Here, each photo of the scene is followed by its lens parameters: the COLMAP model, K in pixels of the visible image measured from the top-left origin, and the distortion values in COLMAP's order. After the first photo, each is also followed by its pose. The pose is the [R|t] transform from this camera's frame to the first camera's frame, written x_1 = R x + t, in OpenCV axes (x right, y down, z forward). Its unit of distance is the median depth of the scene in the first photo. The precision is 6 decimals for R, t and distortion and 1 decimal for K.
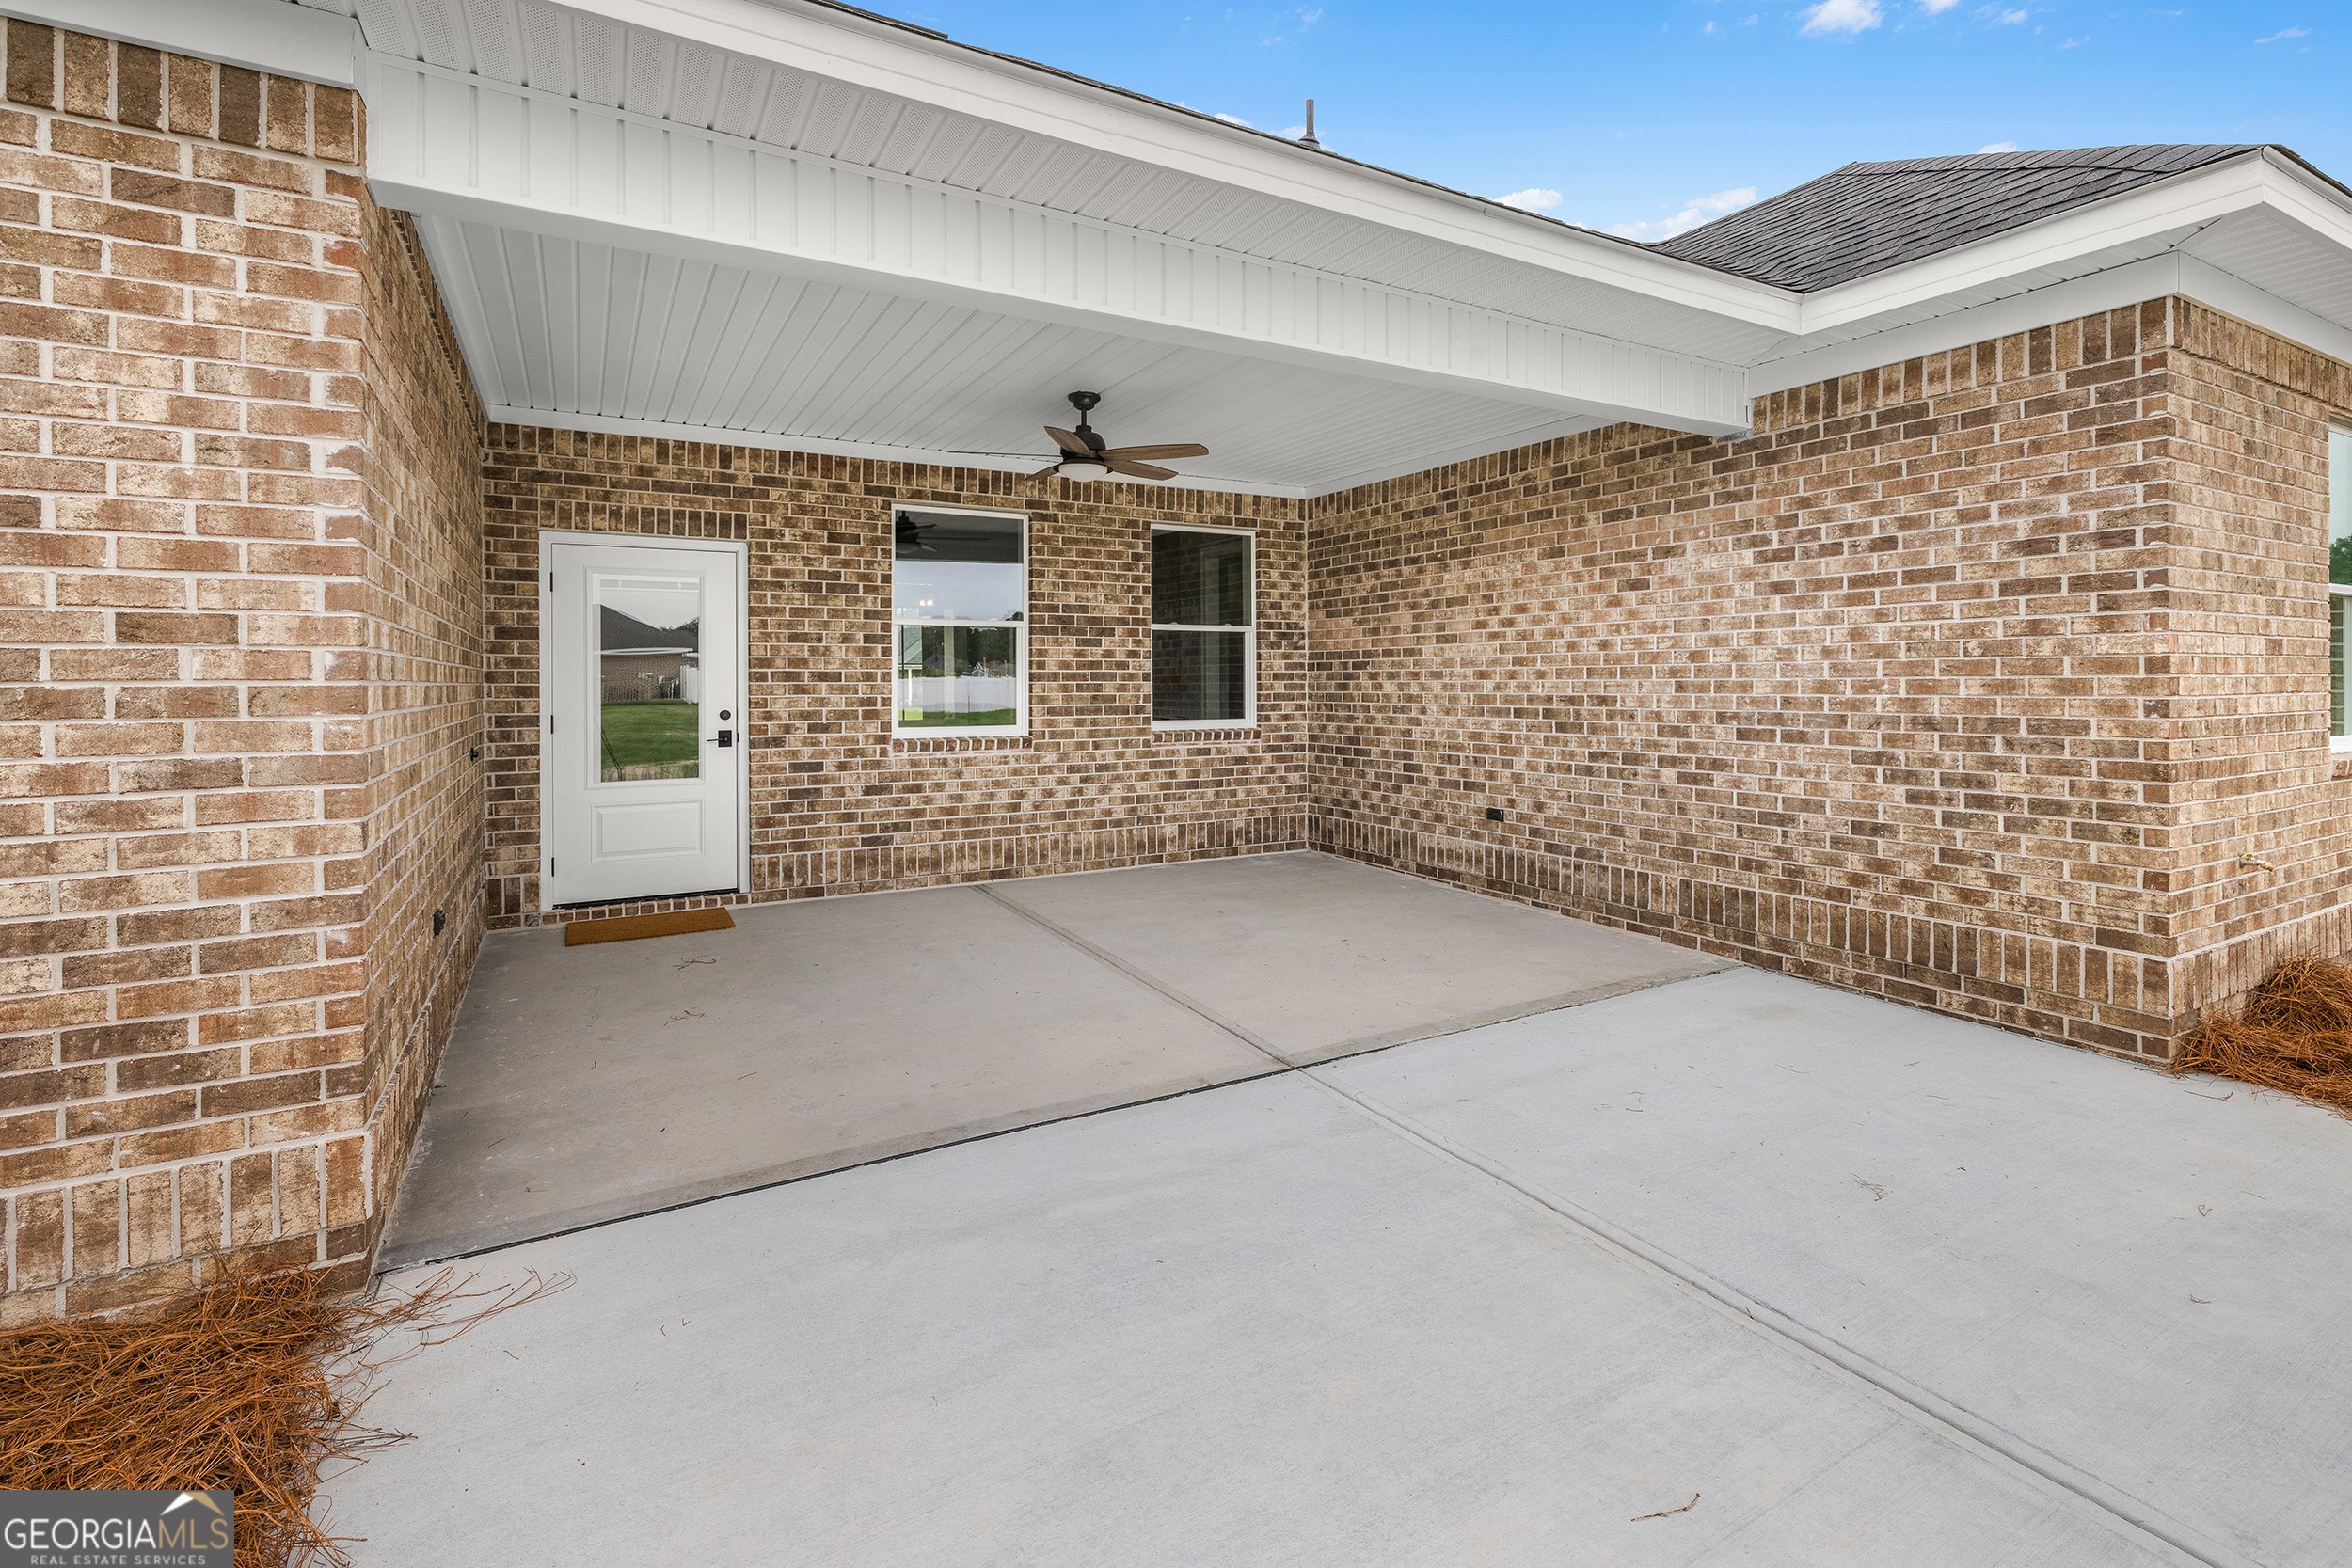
lens RADIAL K [[1051.9, 0, 1246.5], [0, 1051.9, 681.1], [0, 0, 1]] dist [0.000124, 0.000164]
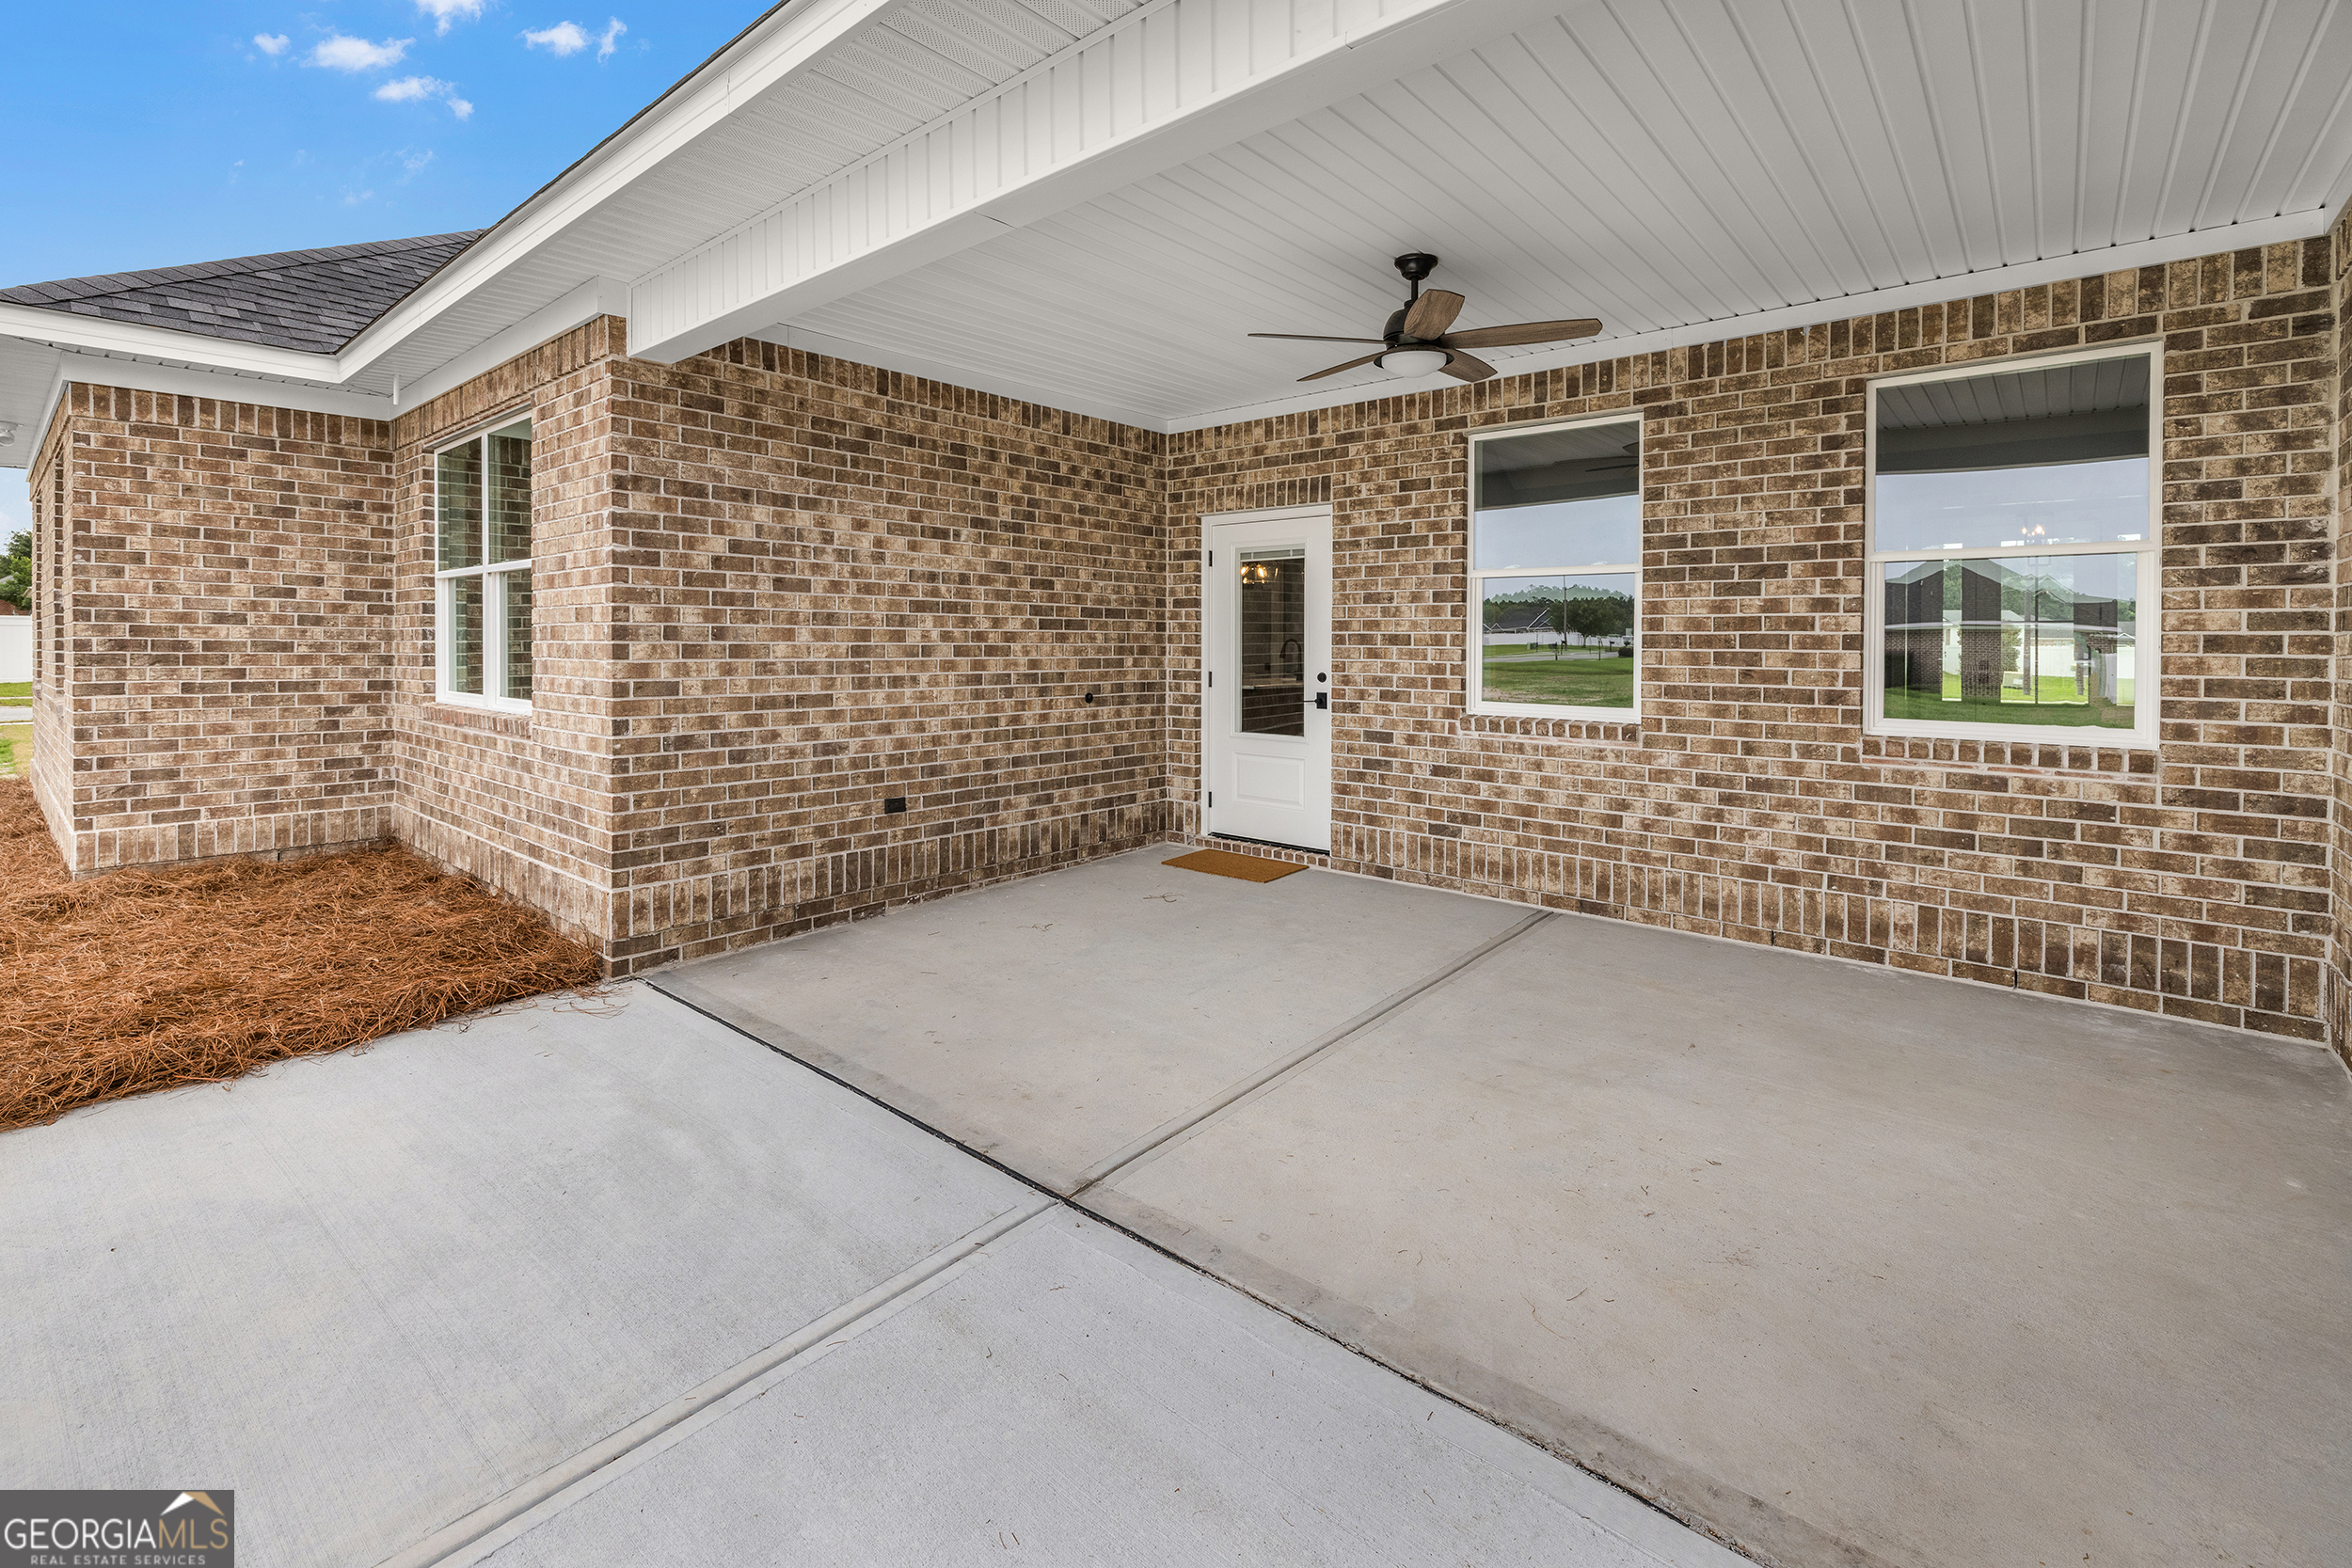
lens RADIAL K [[1088.0, 0, 1055.6], [0, 1088.0, 644.5], [0, 0, 1]] dist [0.000899, 0.001122]
pose [[0.264611, 0.008700, -0.964316, 0.436463], [-0.006849, 0.999951, 0.007142, -0.004787], [0.964331, 0.004715, 0.264657, 0.468943]]
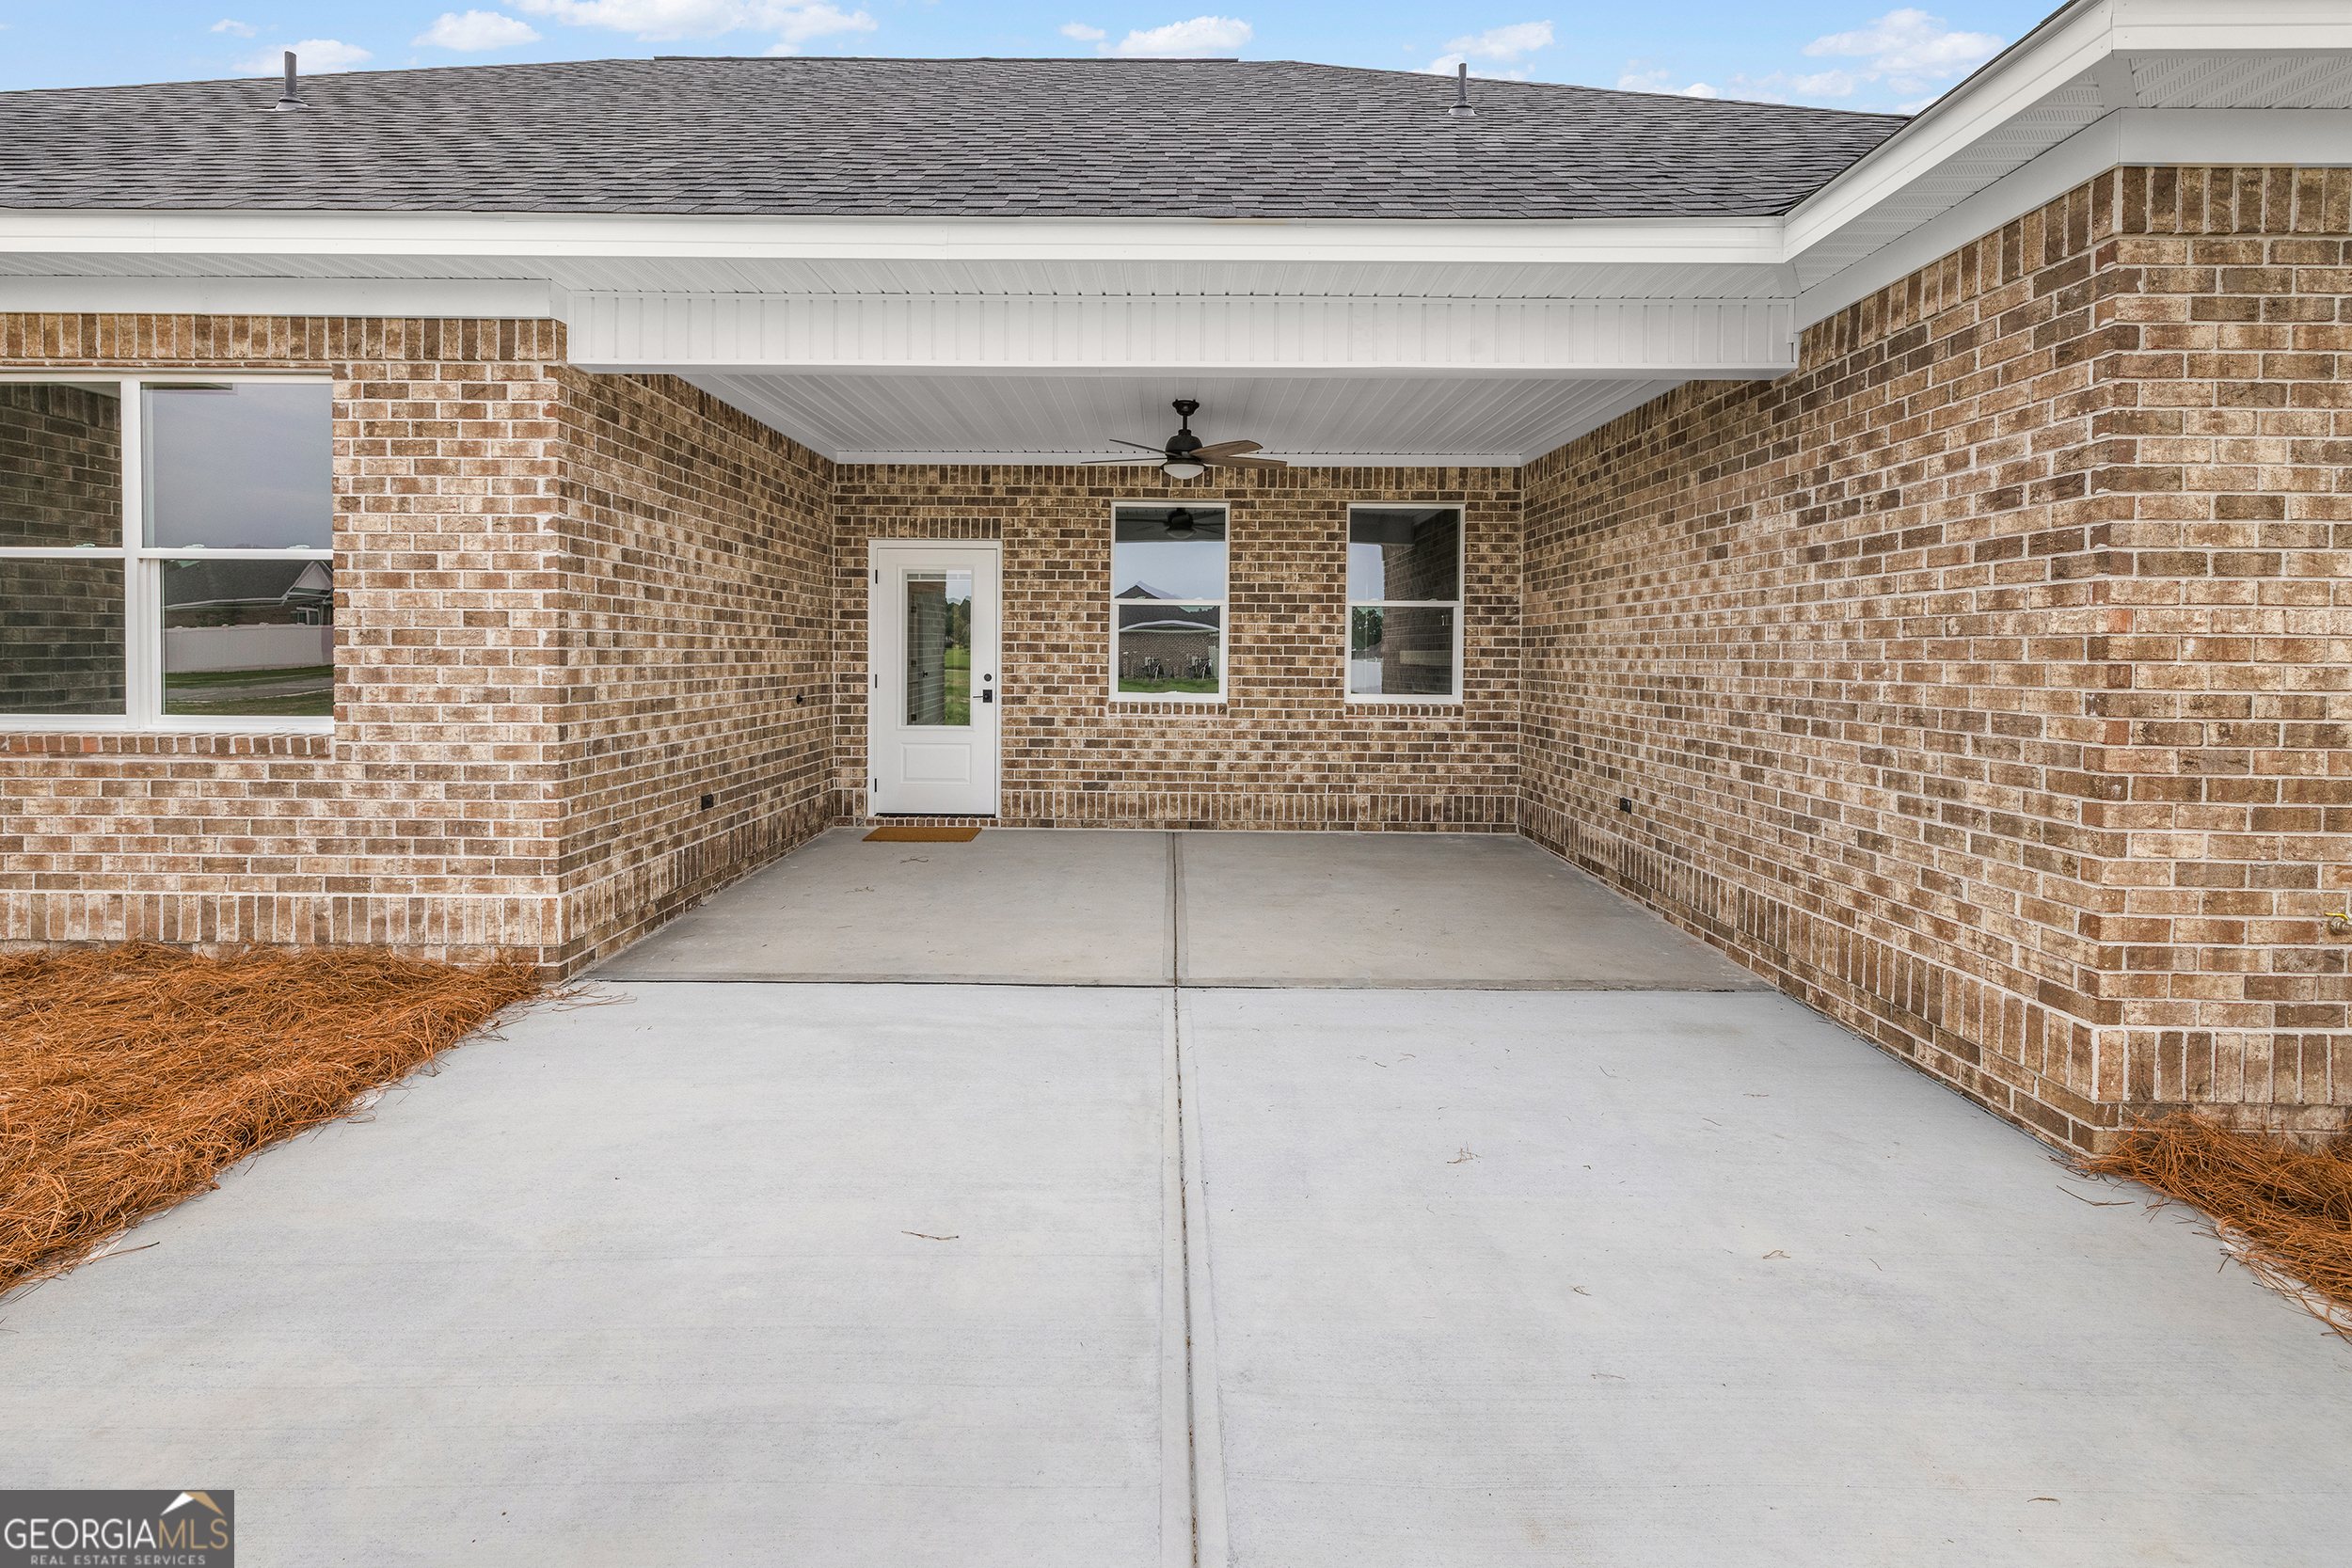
lens RADIAL K [[1120.1, 0, 1193.1], [0, 1120.1, 672.0], [0, 0, 1]] dist [0.000218, 0.000299]
pose [[0.855405, 0.020595, -0.517549, 0.410824], [-0.012863, 0.999746, 0.018523, -0.002554], [0.517799, -0.009187, 0.855453, -0.029622]]
